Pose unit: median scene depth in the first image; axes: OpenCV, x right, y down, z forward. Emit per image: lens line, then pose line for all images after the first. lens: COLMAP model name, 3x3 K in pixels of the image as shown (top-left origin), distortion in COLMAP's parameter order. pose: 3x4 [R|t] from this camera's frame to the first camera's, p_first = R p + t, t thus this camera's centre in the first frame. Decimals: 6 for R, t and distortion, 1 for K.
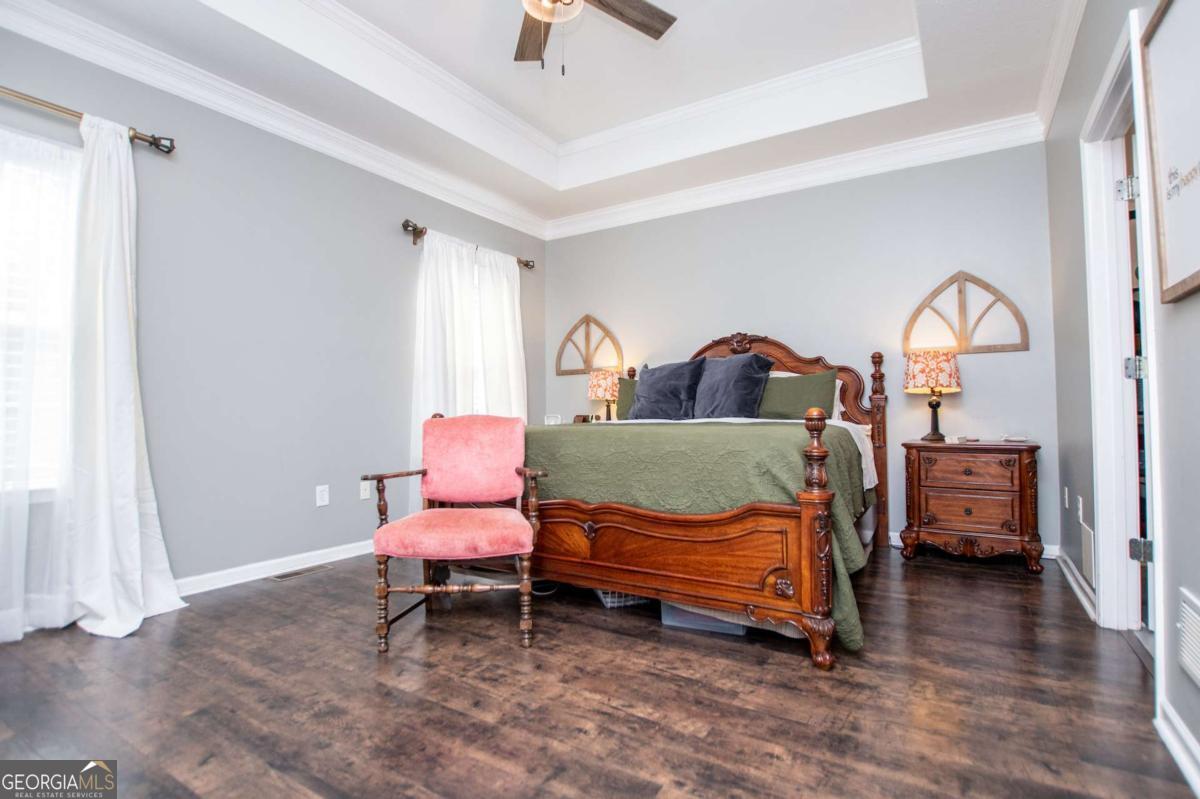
lens RADIAL K [[579.2, 0, 607.3], [0, 579.2, 400.9], [0, 0, 1]] dist [-0.021814, -0.000197]
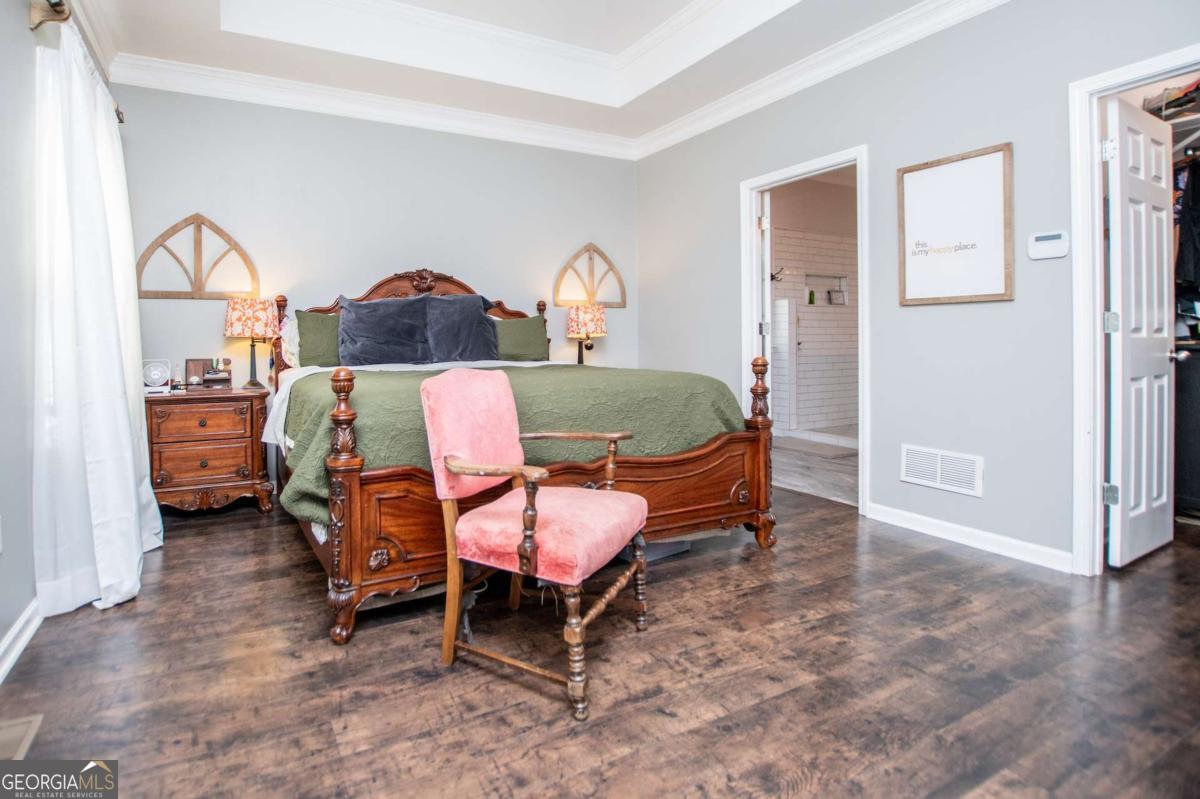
lens RADIAL K [[598.5, 0, 527.1], [0, 598.5, 344.8], [0, 0, 1]] dist [-0.026239, 0.000726]
pose [[0.525323, -0.002956, 0.850898, -0.630731], [-0.018898, 0.999707, 0.015140, -0.015035], [-0.850693, -0.024034, 0.525113, 0.422769]]
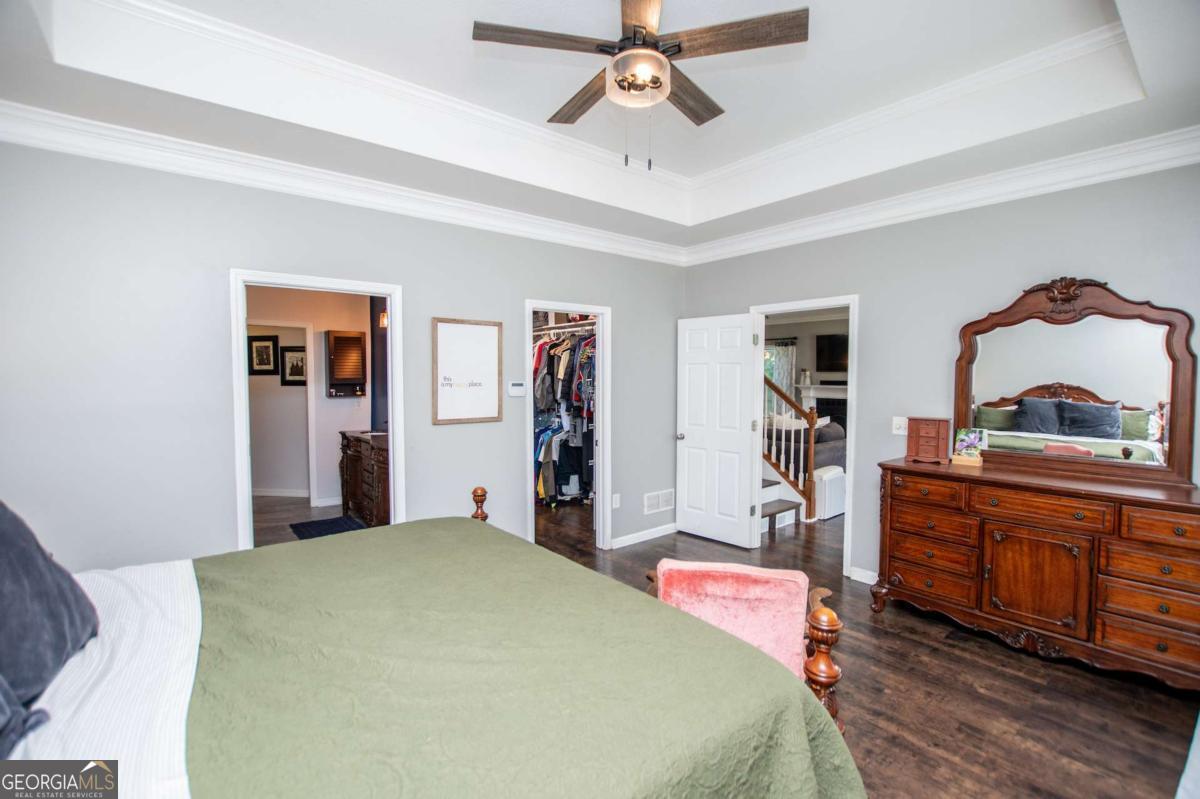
lens RADIAL K [[534.8, 0, 596.0], [0, 534.8, 398.9], [0, 0, 1]] dist [-0.028732, 0.001762]
pose [[-0.938470, -0.011638, 0.345166, -0.230054], [-0.003857, 0.999723, 0.023223, -0.143182], [-0.345341, 0.020463, -0.938254, 1.251048]]
